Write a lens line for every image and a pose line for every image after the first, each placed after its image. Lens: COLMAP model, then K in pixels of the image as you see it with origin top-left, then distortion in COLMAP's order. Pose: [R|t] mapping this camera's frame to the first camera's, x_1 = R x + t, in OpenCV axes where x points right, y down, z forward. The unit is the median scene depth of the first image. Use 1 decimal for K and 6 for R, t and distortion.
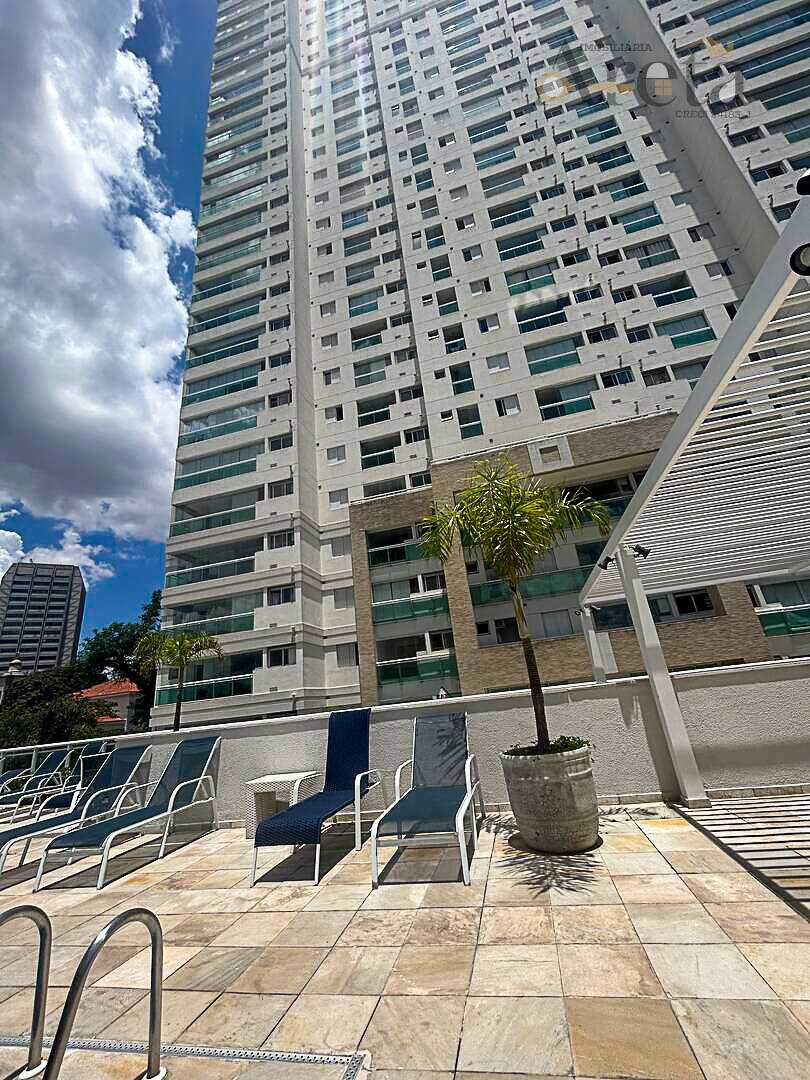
lens RADIAL K [[438.0, 0, 405.0], [0, 438.0, 540.0], [0, 0, 1]] dist [0.000077, 0.000580]
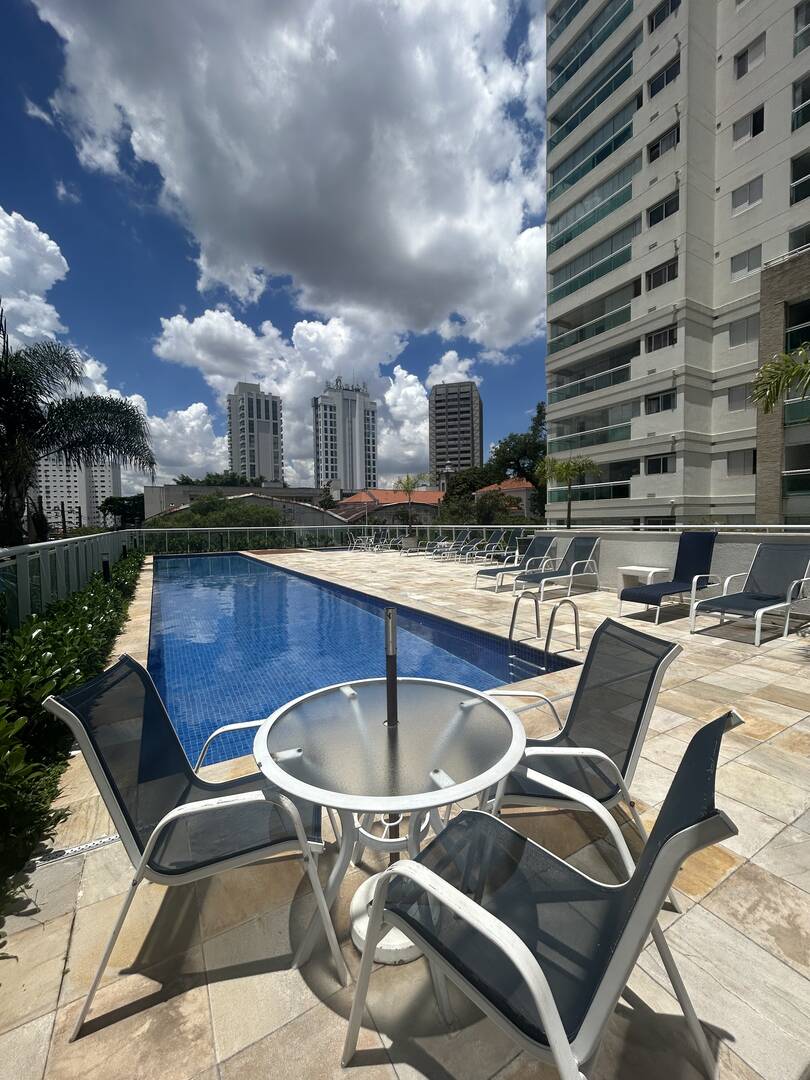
lens RADIAL K [[438.0, 0, 405.0], [0, 438.0, 540.0], [0, 0, 1]] dist [0.000077, 0.000580]
pose [[0.697483, 0.123056, -0.705957, 0.042031], [0.198609, 0.913358, 0.355432, -0.050752], [0.688529, -0.388117, 0.612611, -0.092486]]
